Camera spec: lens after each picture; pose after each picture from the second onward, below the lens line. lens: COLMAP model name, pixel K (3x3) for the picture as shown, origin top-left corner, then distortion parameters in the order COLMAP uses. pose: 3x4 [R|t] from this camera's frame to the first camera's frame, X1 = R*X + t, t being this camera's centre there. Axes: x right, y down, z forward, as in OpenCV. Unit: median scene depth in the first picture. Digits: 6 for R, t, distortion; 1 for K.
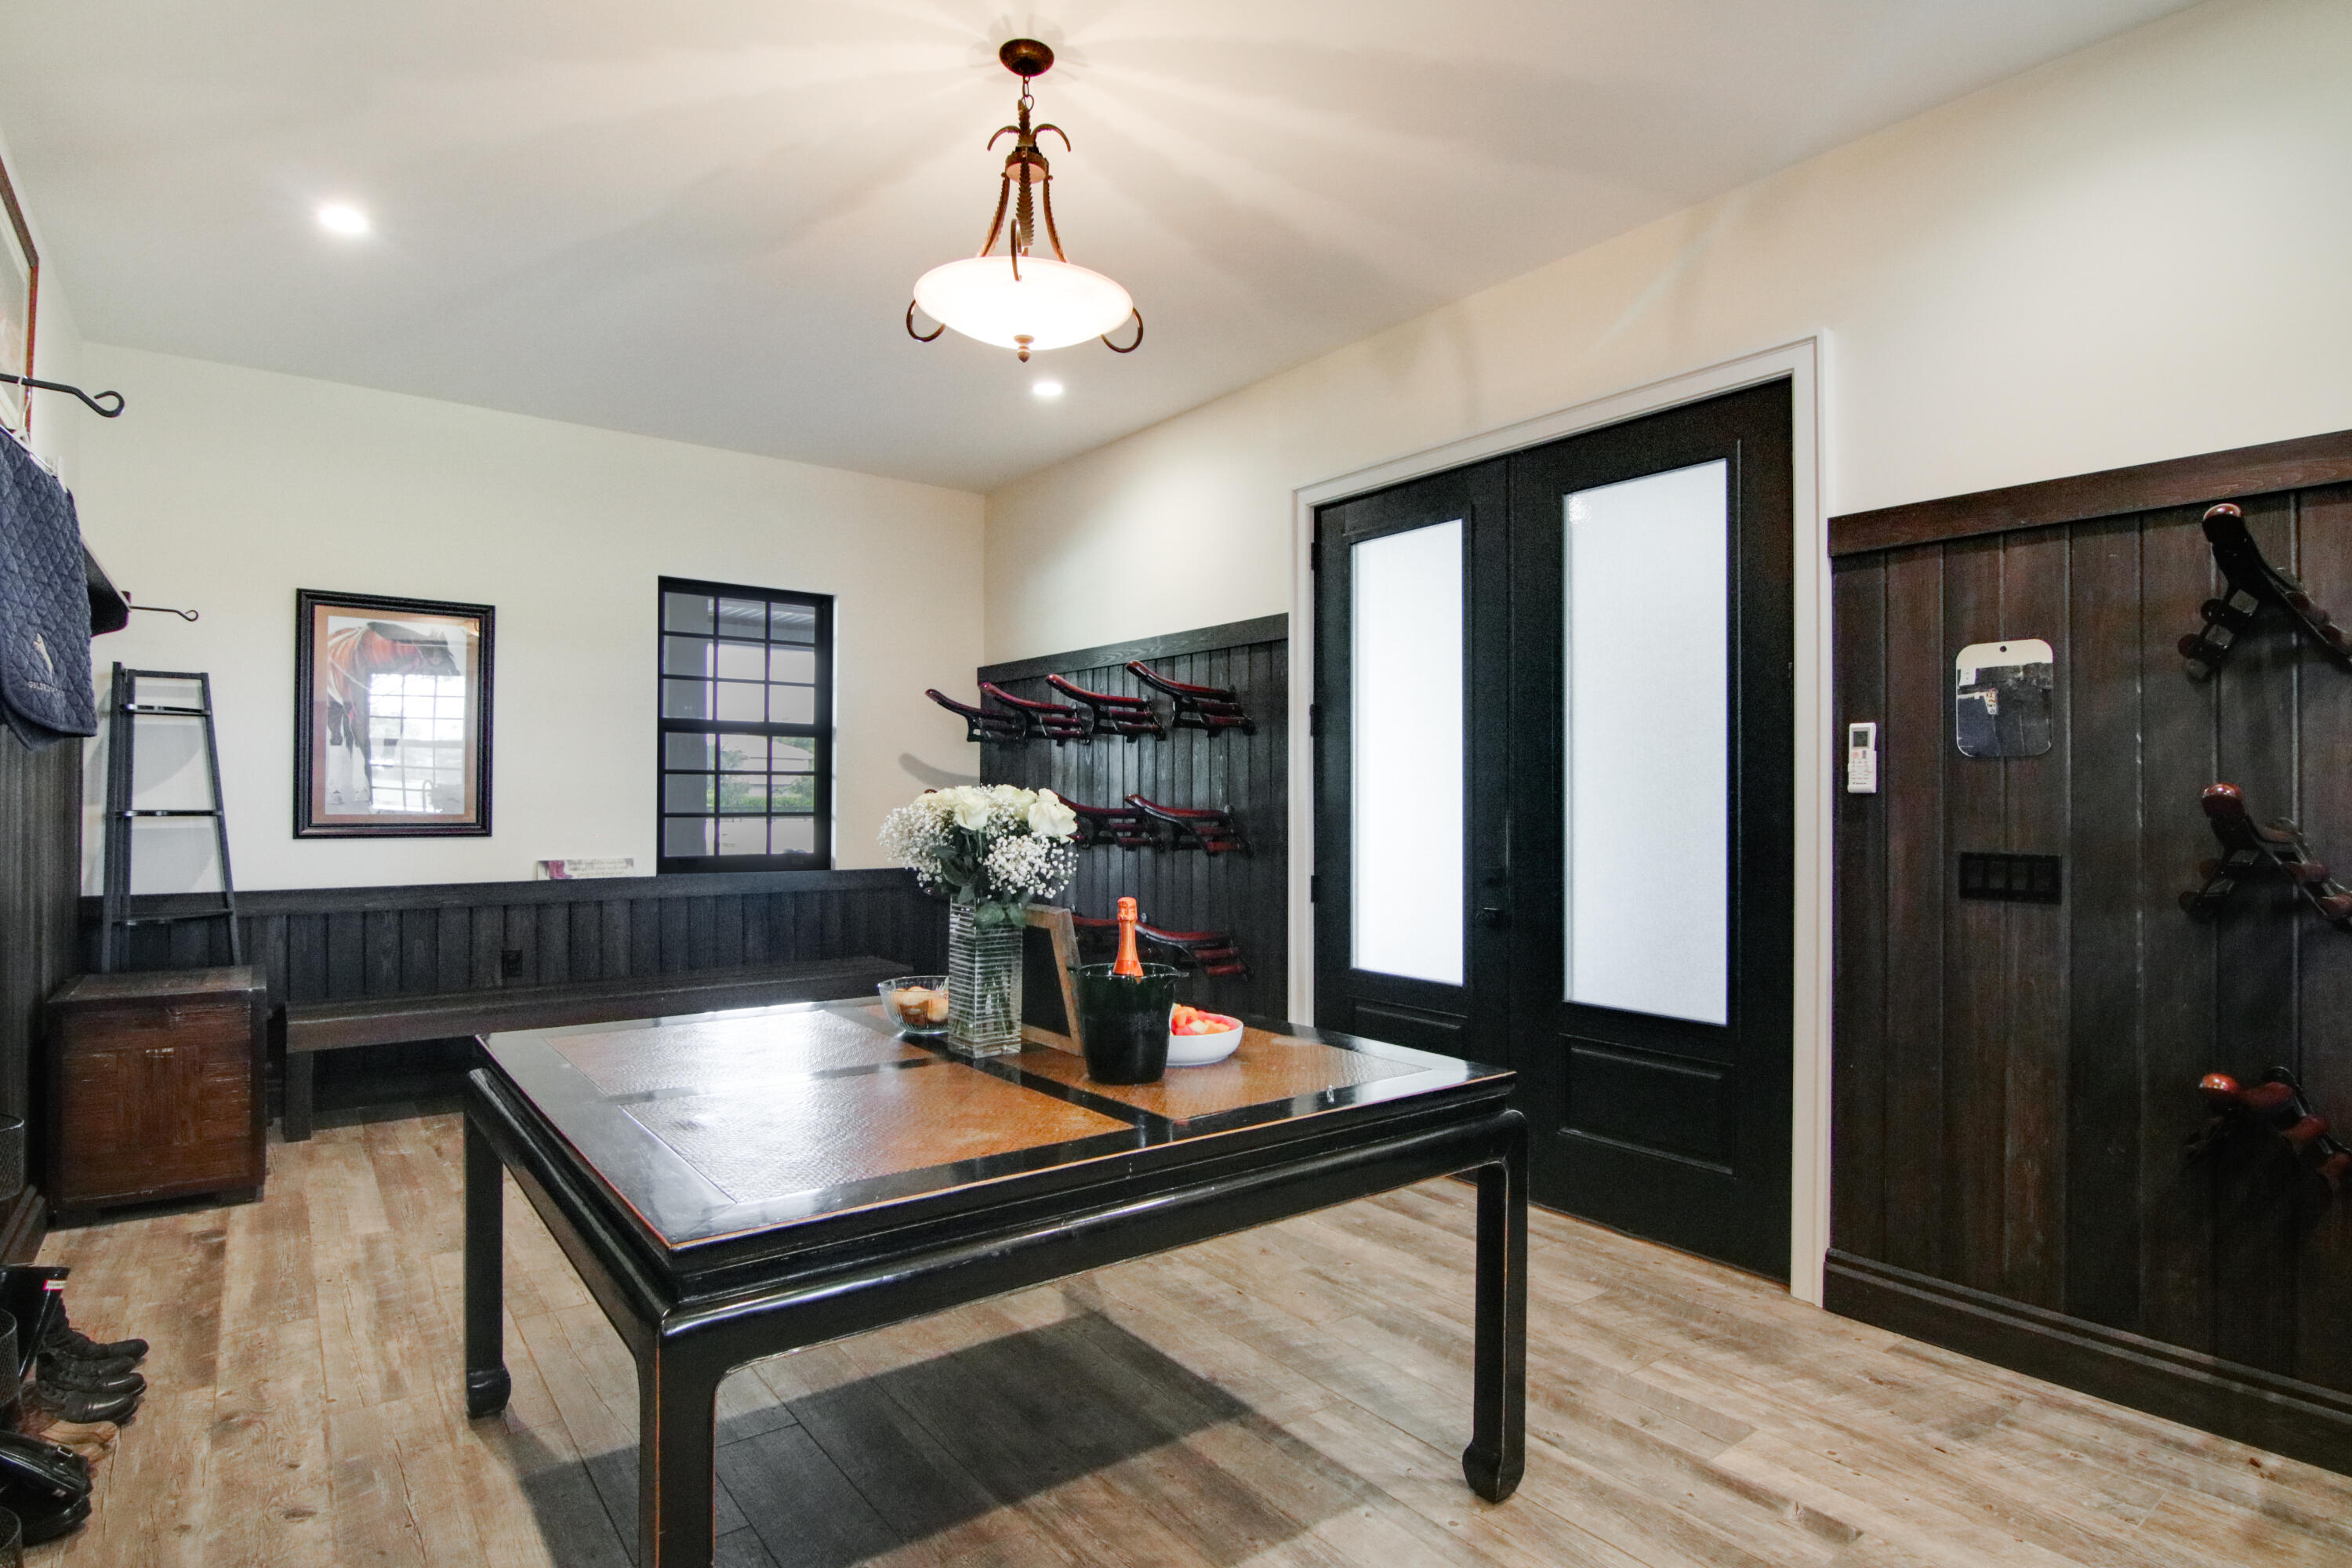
lens RADIAL K [[1203.8, 0, 1176.0], [0, 1203.8, 784.0], [0, 0, 1]] dist [-0.002440, -0.011683]
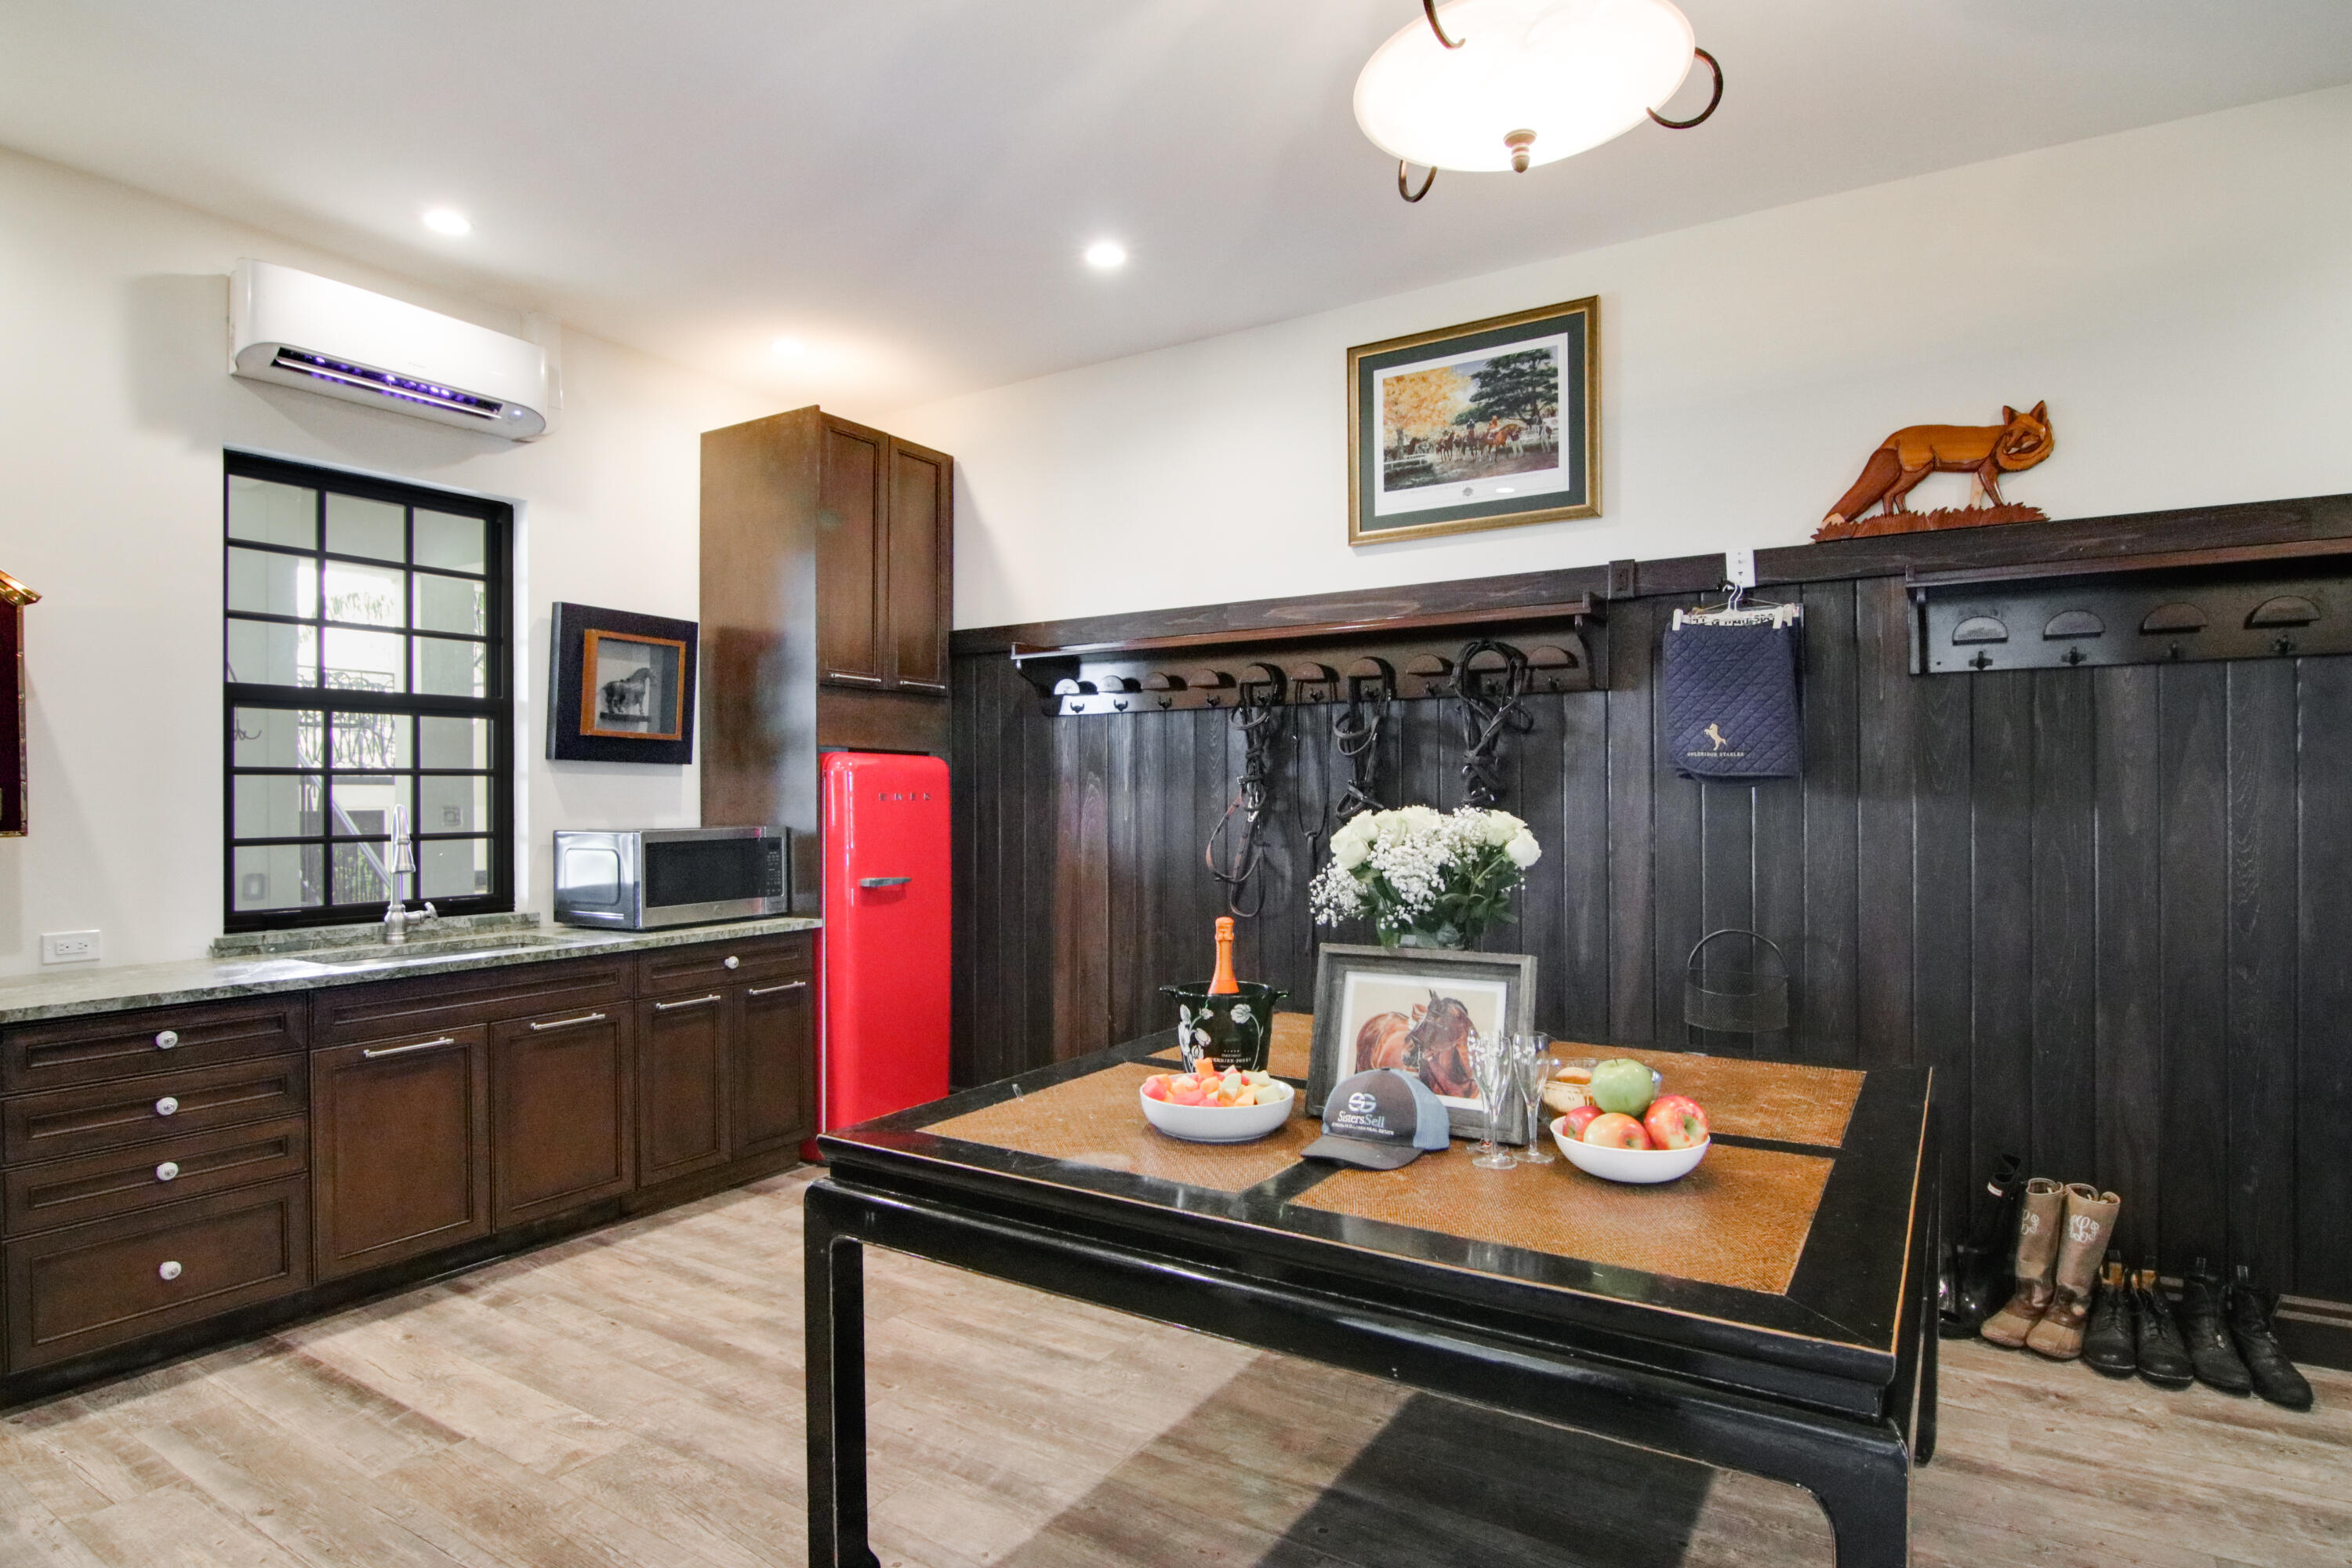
lens RADIAL K [[1277.7, 0, 1242.1], [0, 1277.7, 800.5], [0, 0, 1]] dist [-0.000549, -0.058217]
pose [[-0.938460, -0.001940, -0.345382, 0.154884], [0.002754, 0.999910, -0.013098, 0.004612], [0.345376, -0.013243, -0.938371, 0.982073]]
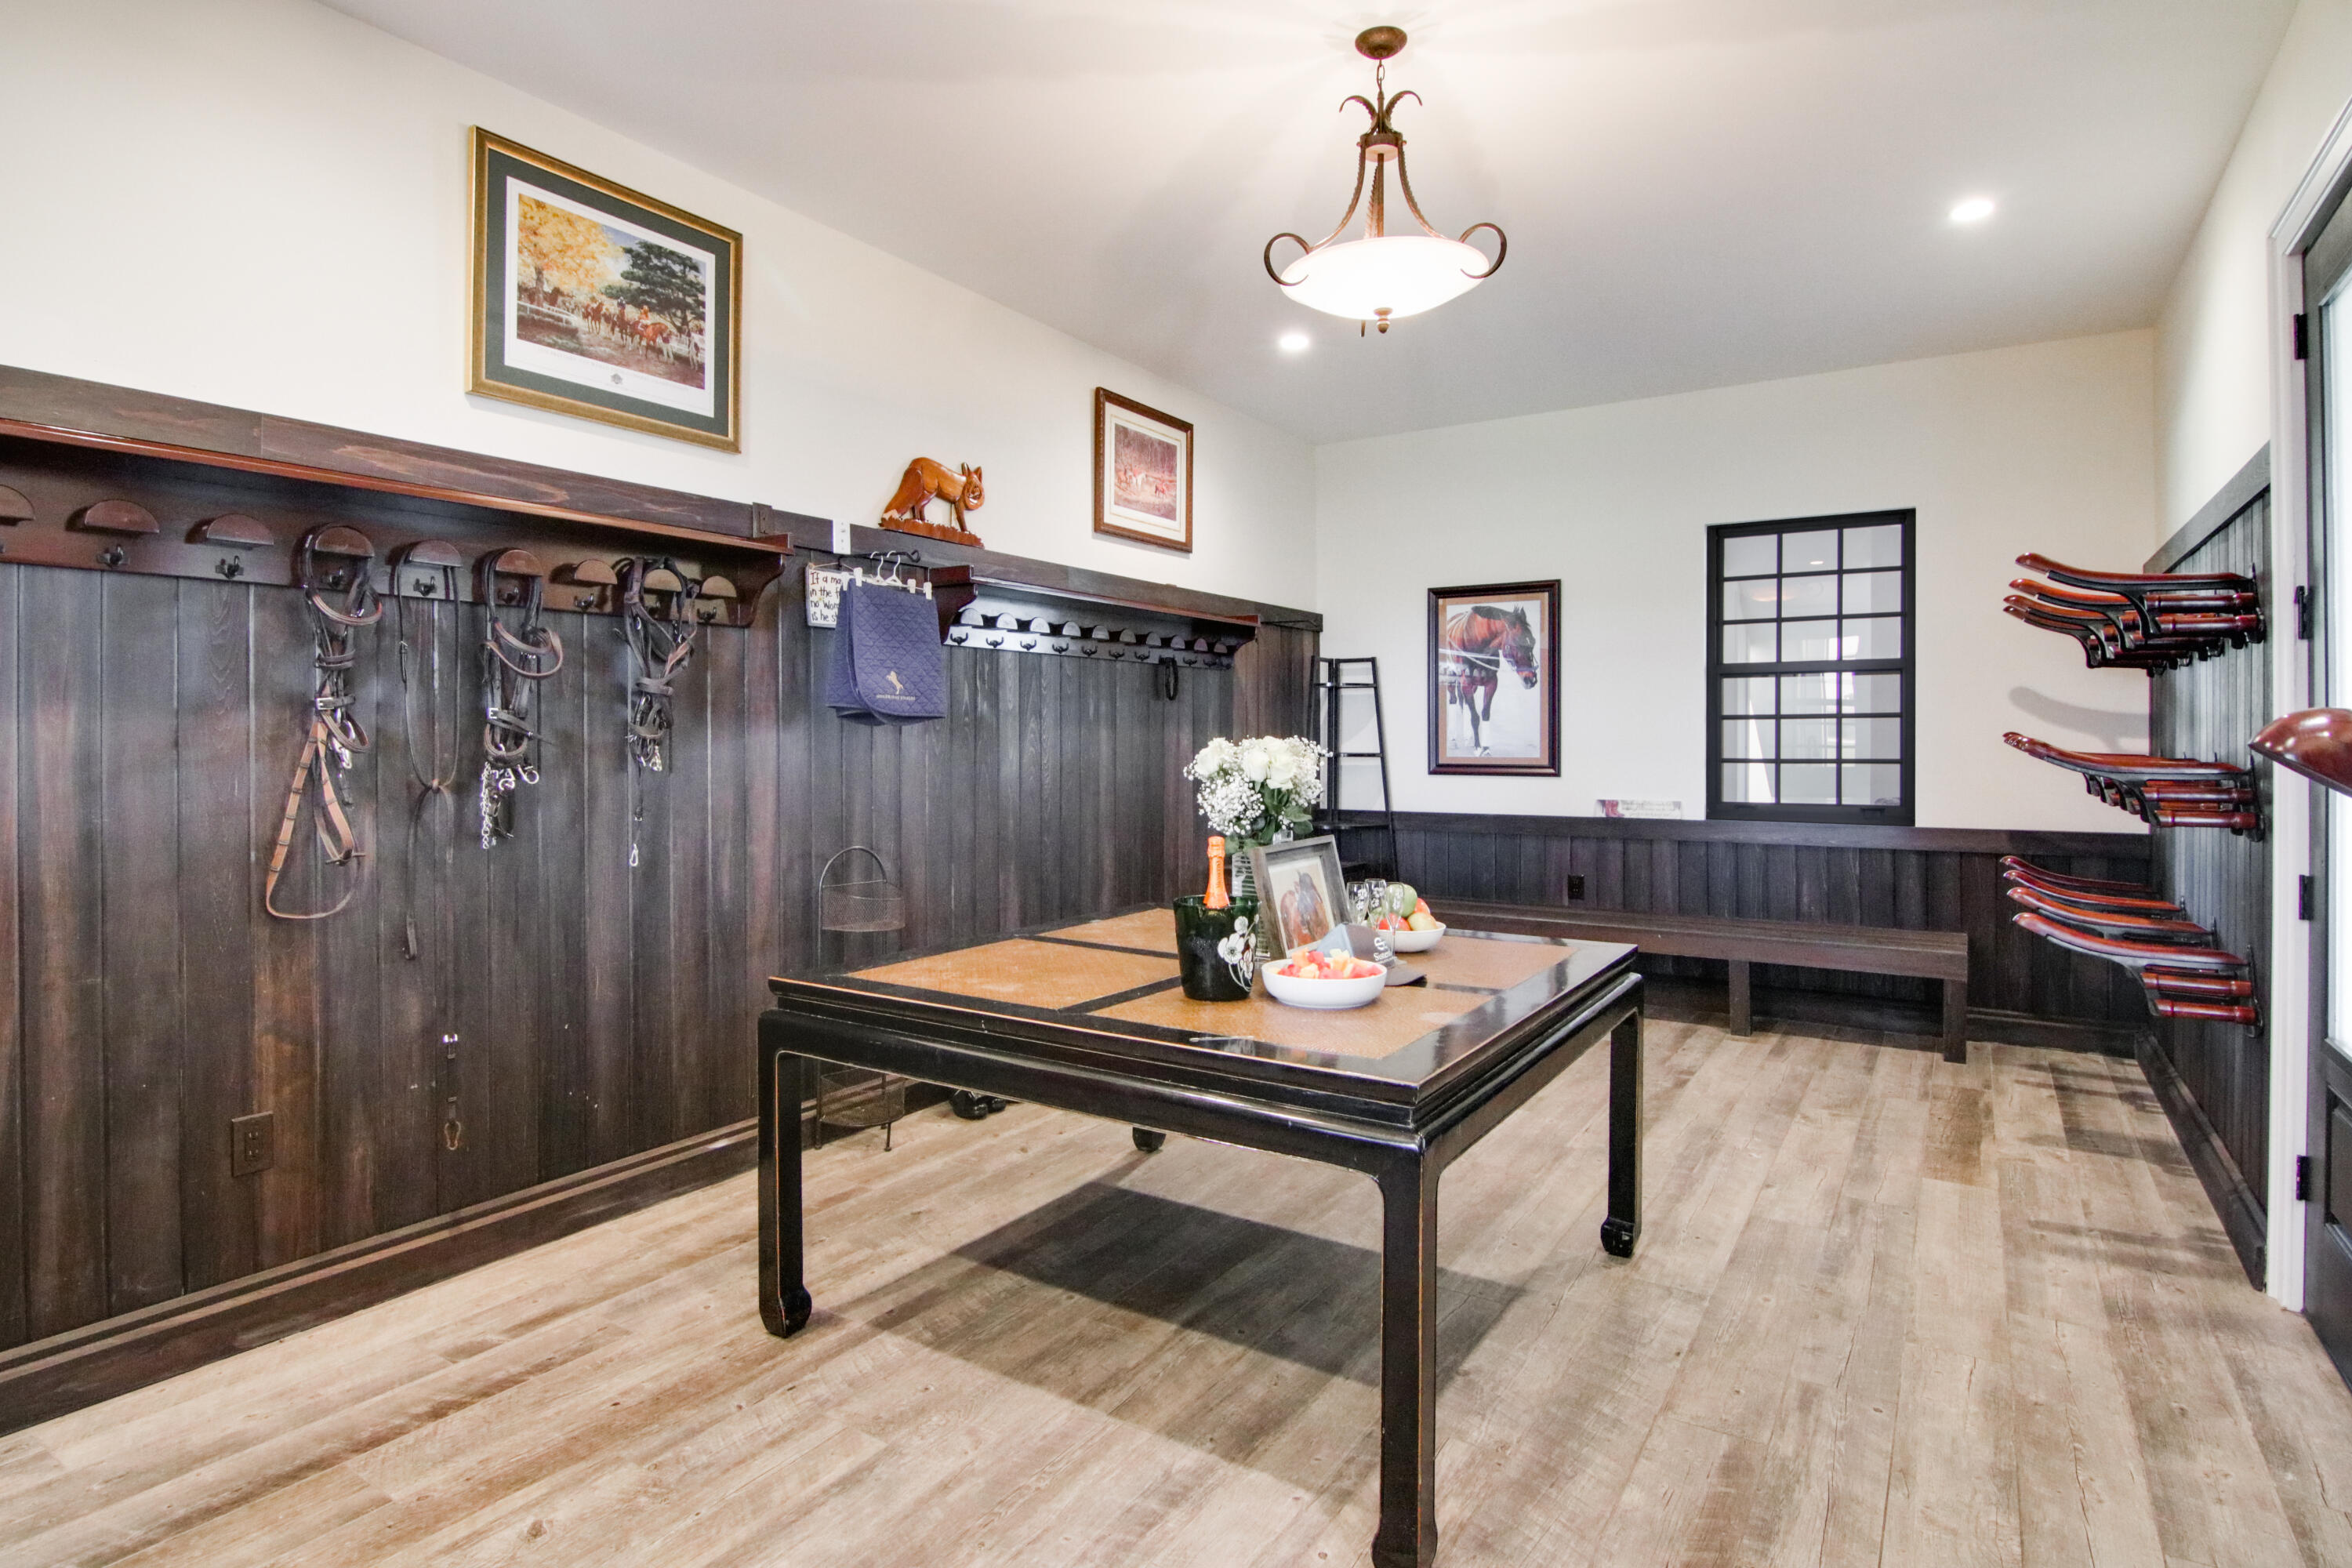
lens RADIAL K [[1240.9, 0, 1180.7], [0, 1240.9, 741.7], [0, 0, 1]] dist [-0.001684, -0.013670]
pose [[0.335490, -0.002465, -0.942041, 0.510560], [0.015518, 0.999875, 0.002911, -0.000009], [0.941916, -0.015595, 0.335486, 0.283547]]
